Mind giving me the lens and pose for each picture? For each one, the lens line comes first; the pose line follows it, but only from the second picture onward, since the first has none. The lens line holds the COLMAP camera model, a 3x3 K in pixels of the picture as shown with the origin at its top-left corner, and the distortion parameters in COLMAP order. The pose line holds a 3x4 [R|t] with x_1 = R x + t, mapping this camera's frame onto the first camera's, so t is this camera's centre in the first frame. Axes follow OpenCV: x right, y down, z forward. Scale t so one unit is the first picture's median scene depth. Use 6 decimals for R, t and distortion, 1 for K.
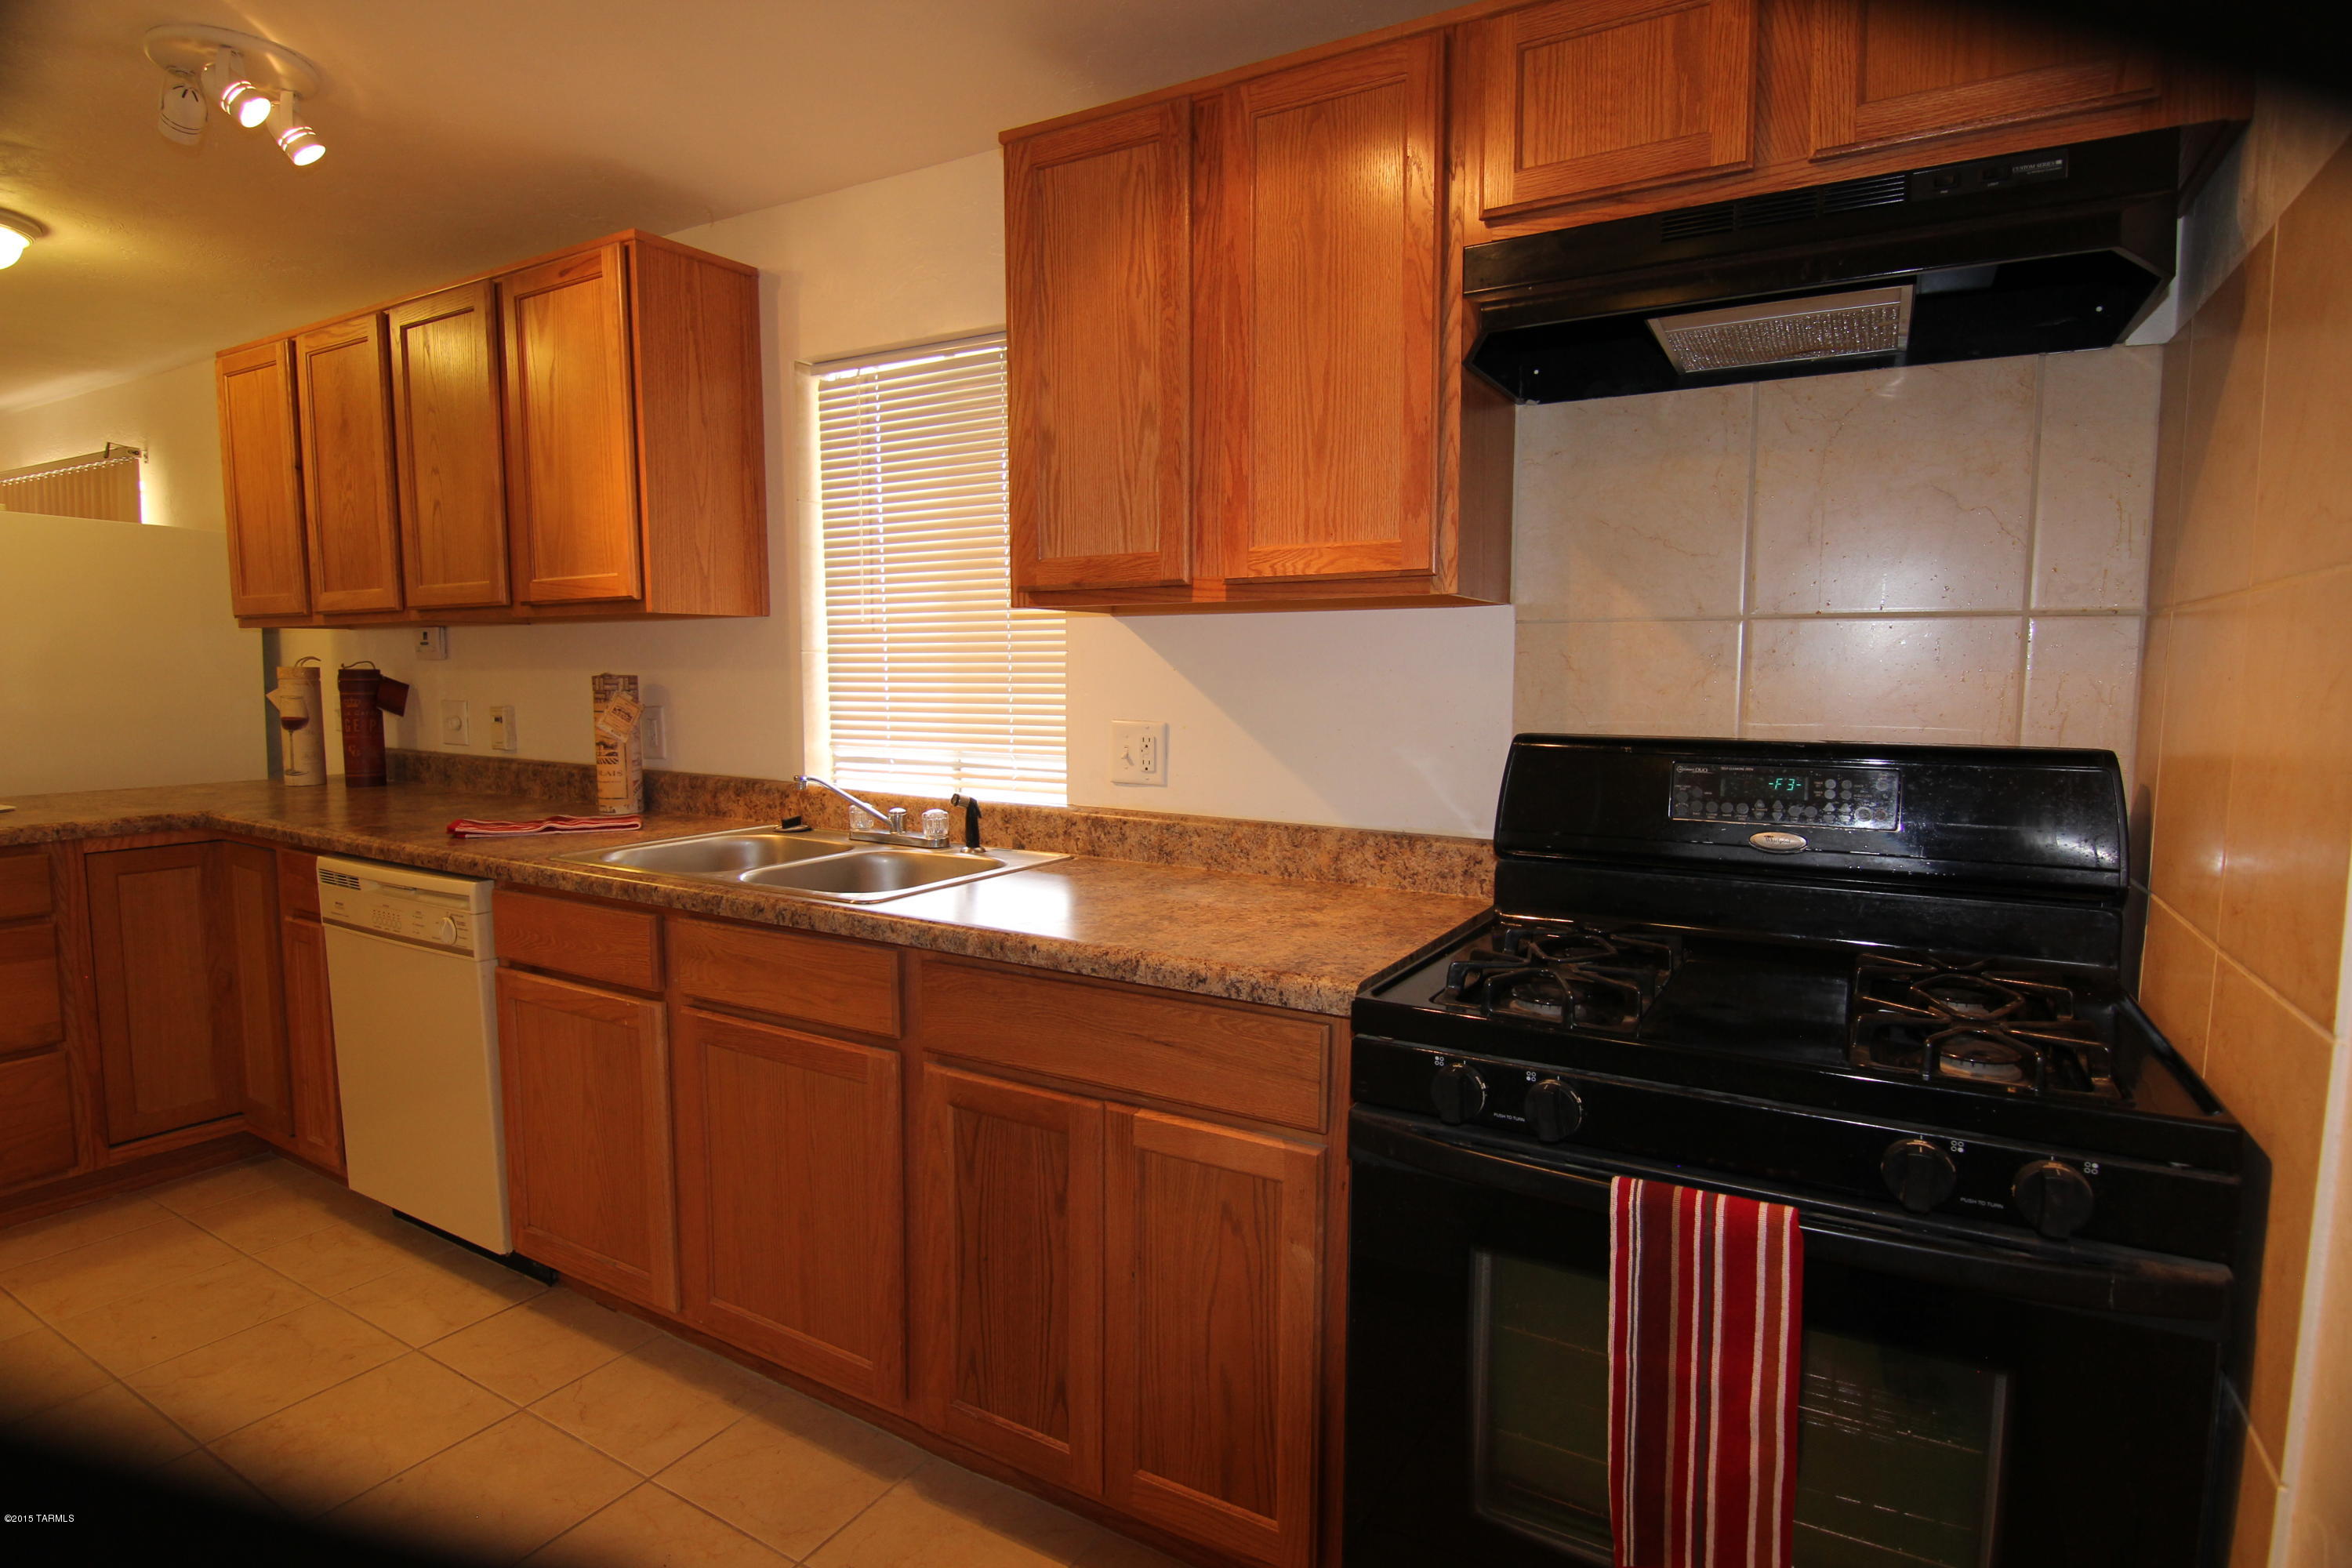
lens RADIAL K [[1194.4, 0, 1187.2], [0, 1194.4, 778.9], [0, 0, 1]] dist [-0.004277, -0.012703]
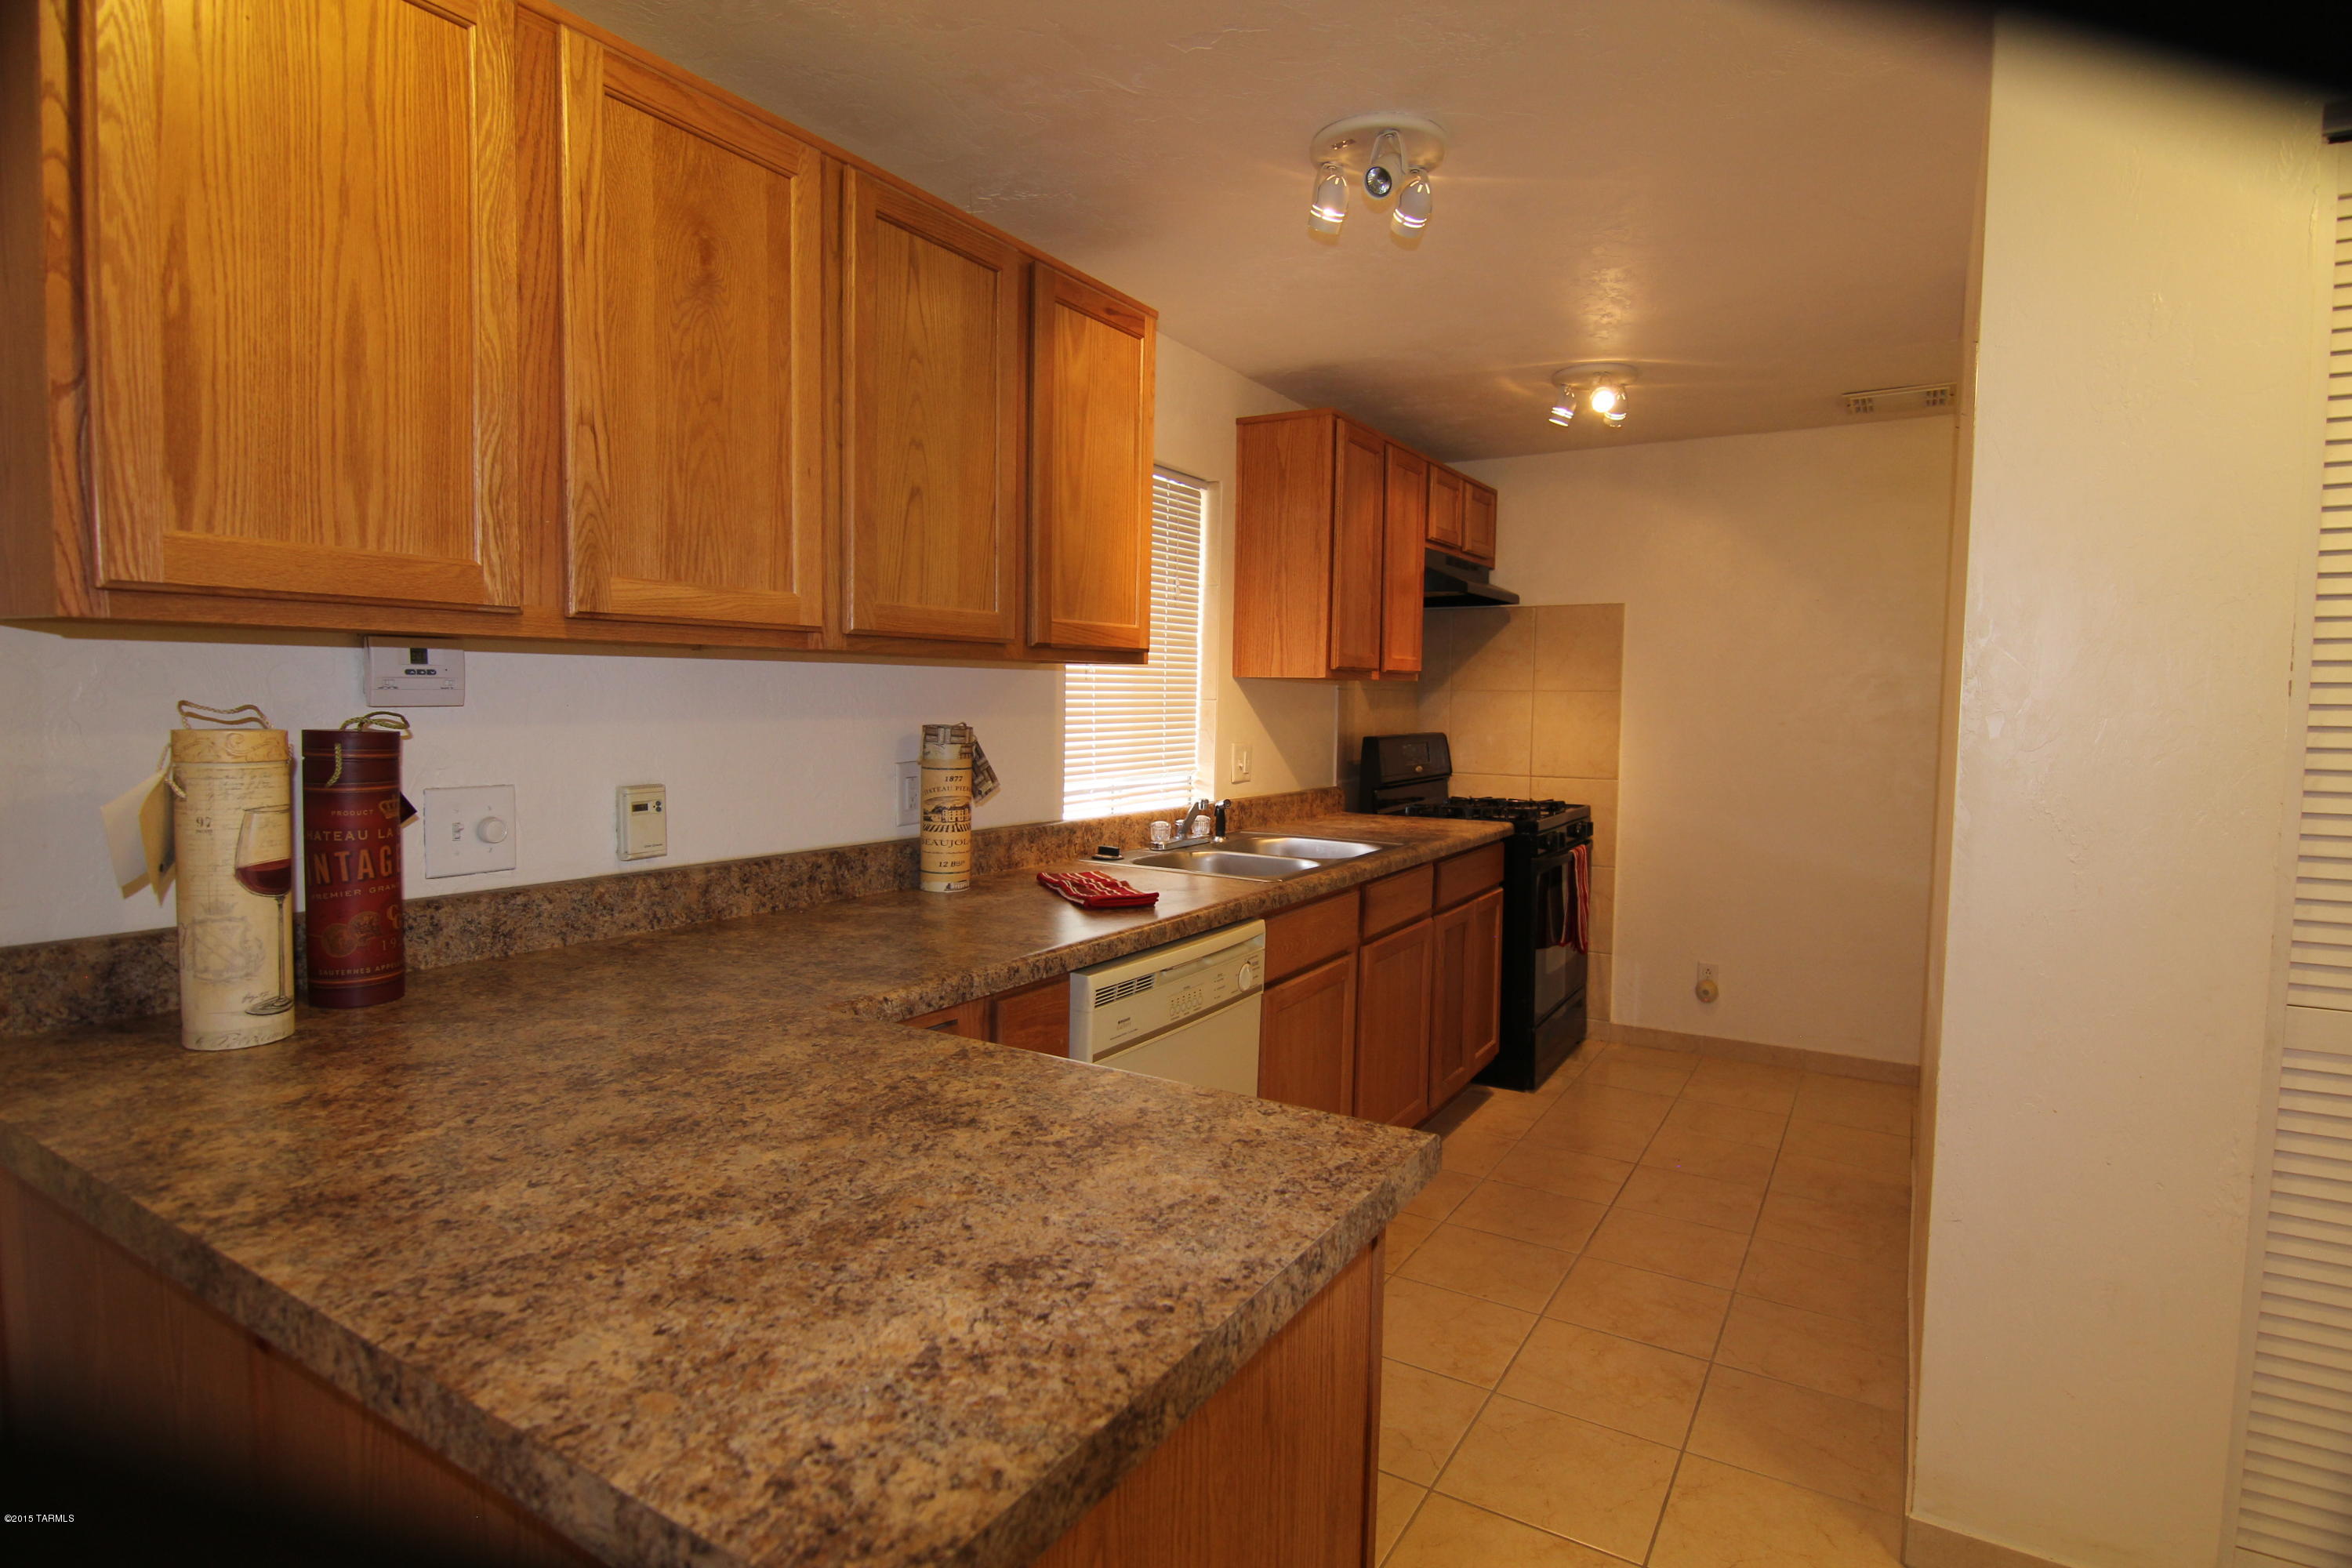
lens RADIAL K [[1194.4, 0, 1187.2], [0, 1194.4, 778.9], [0, 0, 1]] dist [-0.004277, -0.012703]
pose [[0.027647, -0.073354, 0.996923, -1.498053], [0.081222, 0.994171, 0.070899, -0.108319], [-0.996313, 0.079012, 0.033444, 0.919916]]
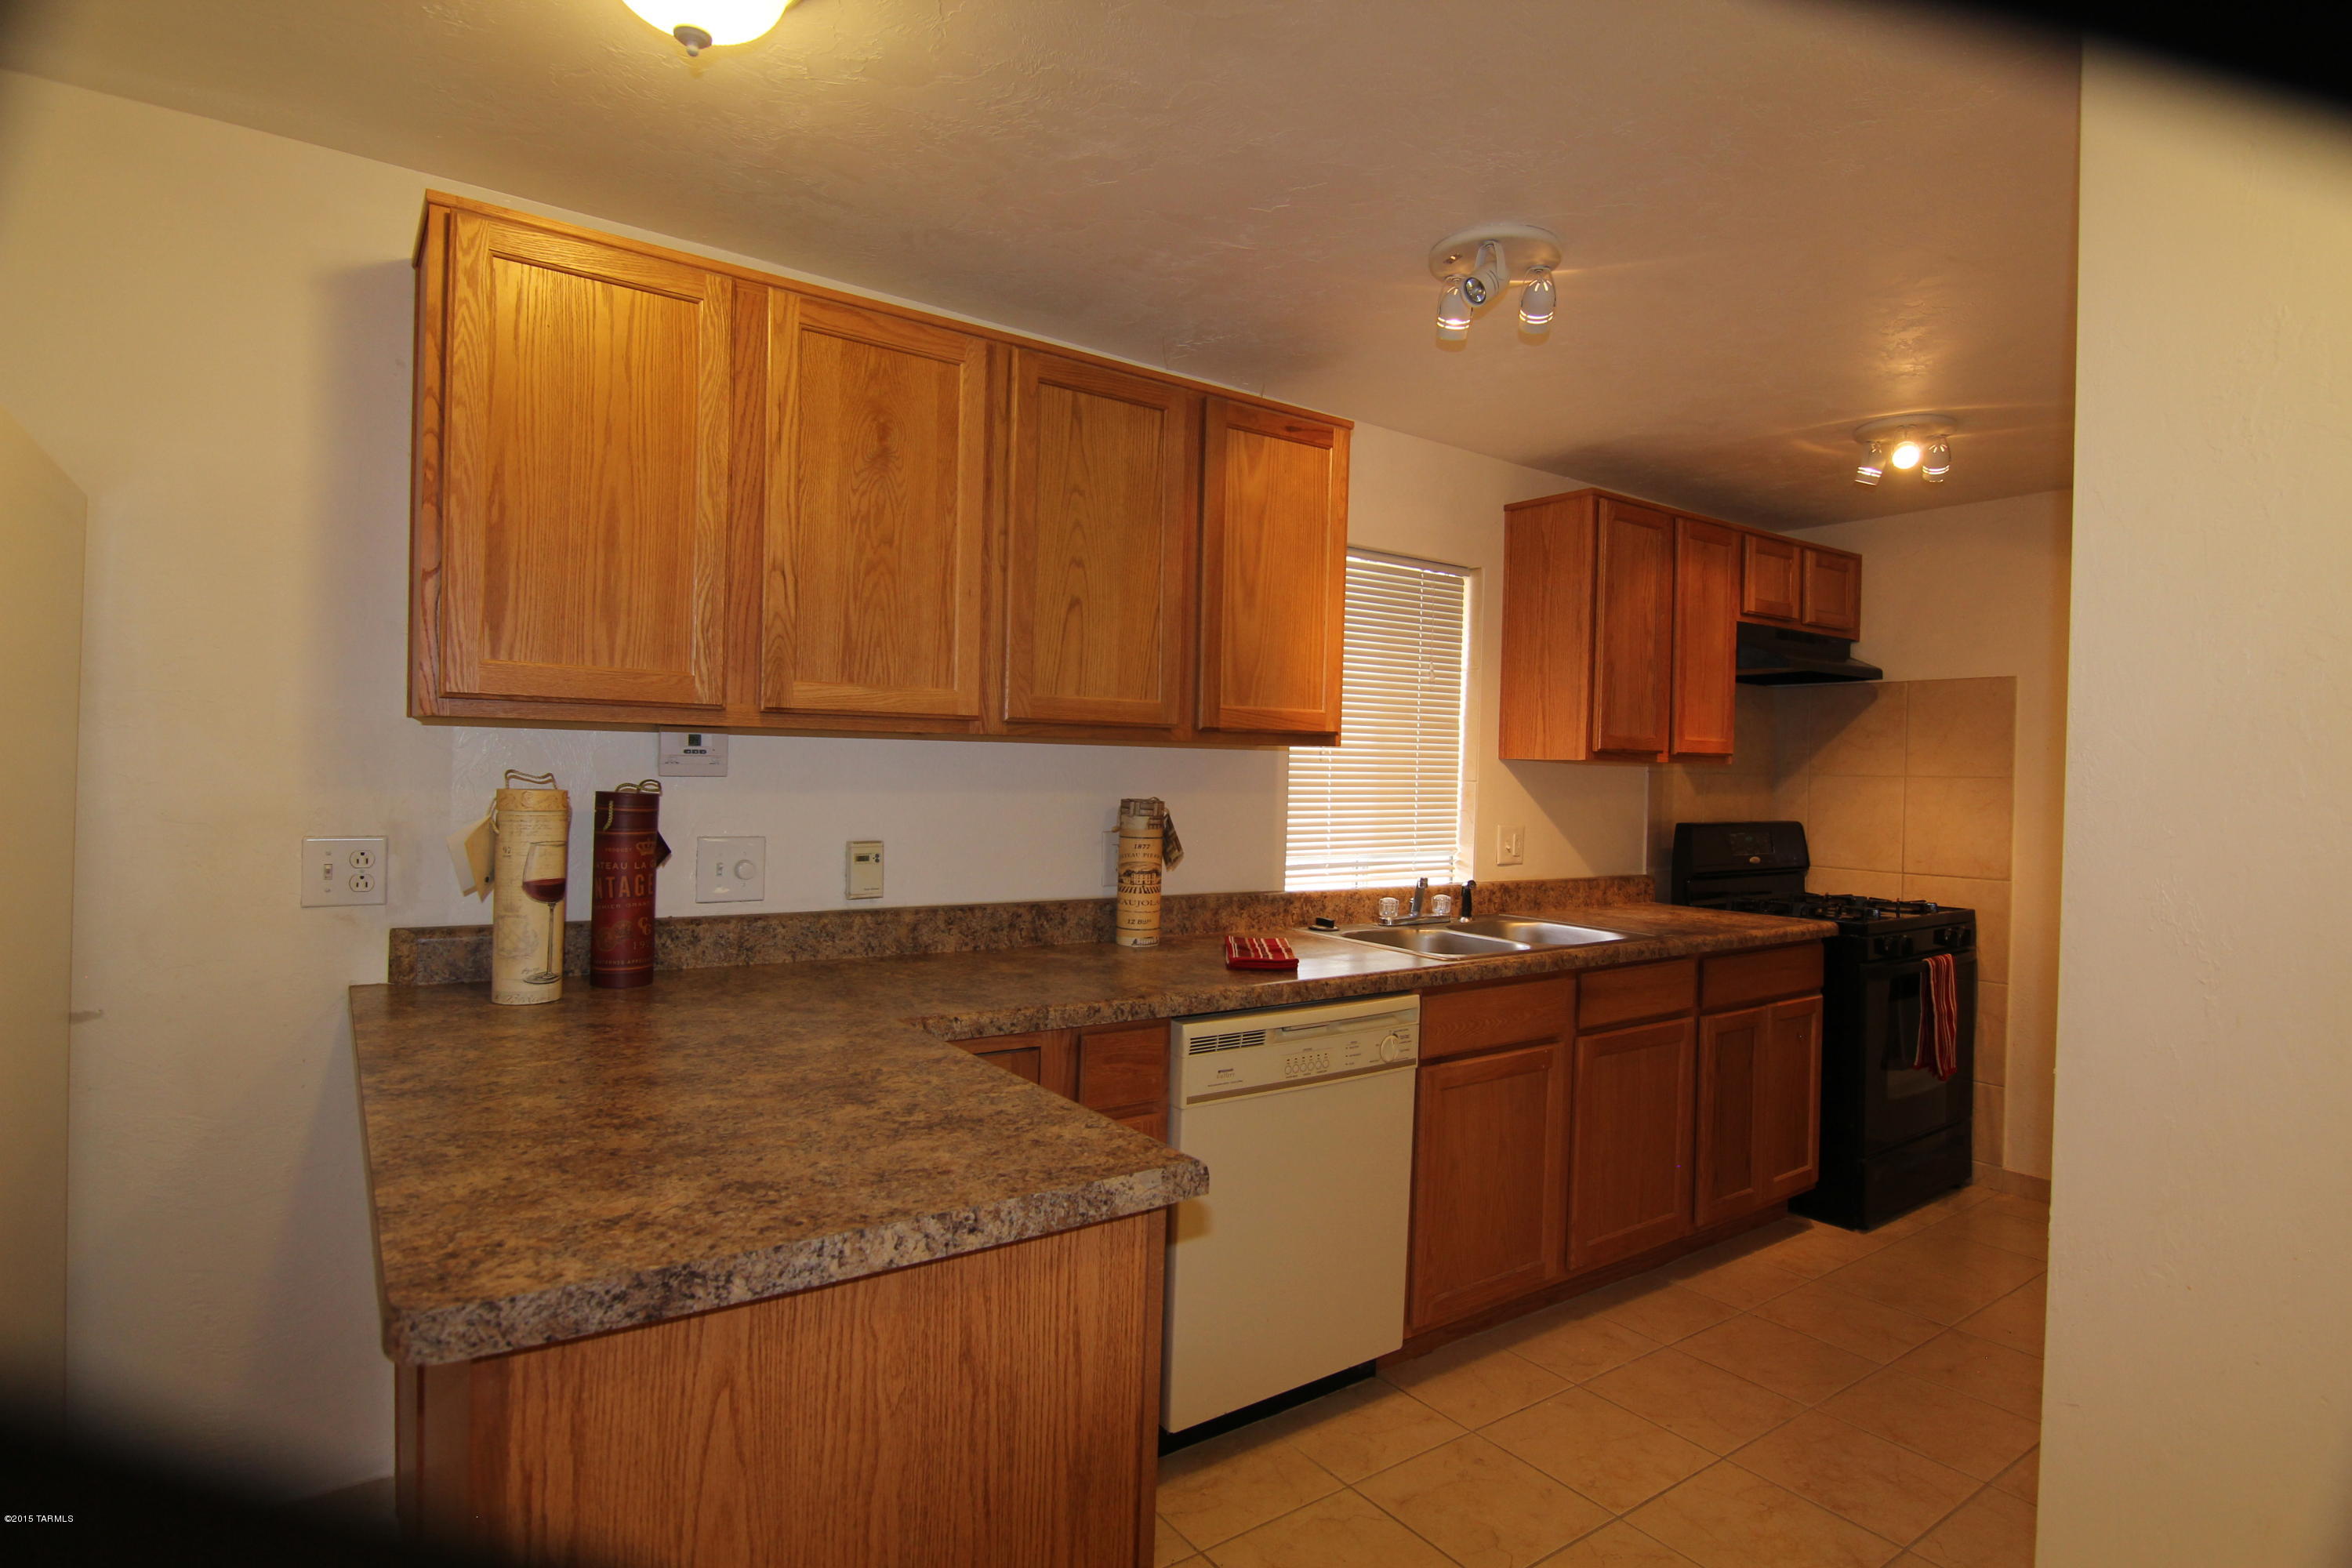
lens RADIAL K [[1194.4, 0, 1187.2], [0, 1194.4, 778.9], [0, 0, 1]] dist [-0.004277, -0.012703]
pose [[0.415524, -0.002836, 0.909578, -1.520915], [0.064880, 0.997540, -0.026529, -0.086078], [-0.907265, 0.070037, 0.414686, 0.649790]]
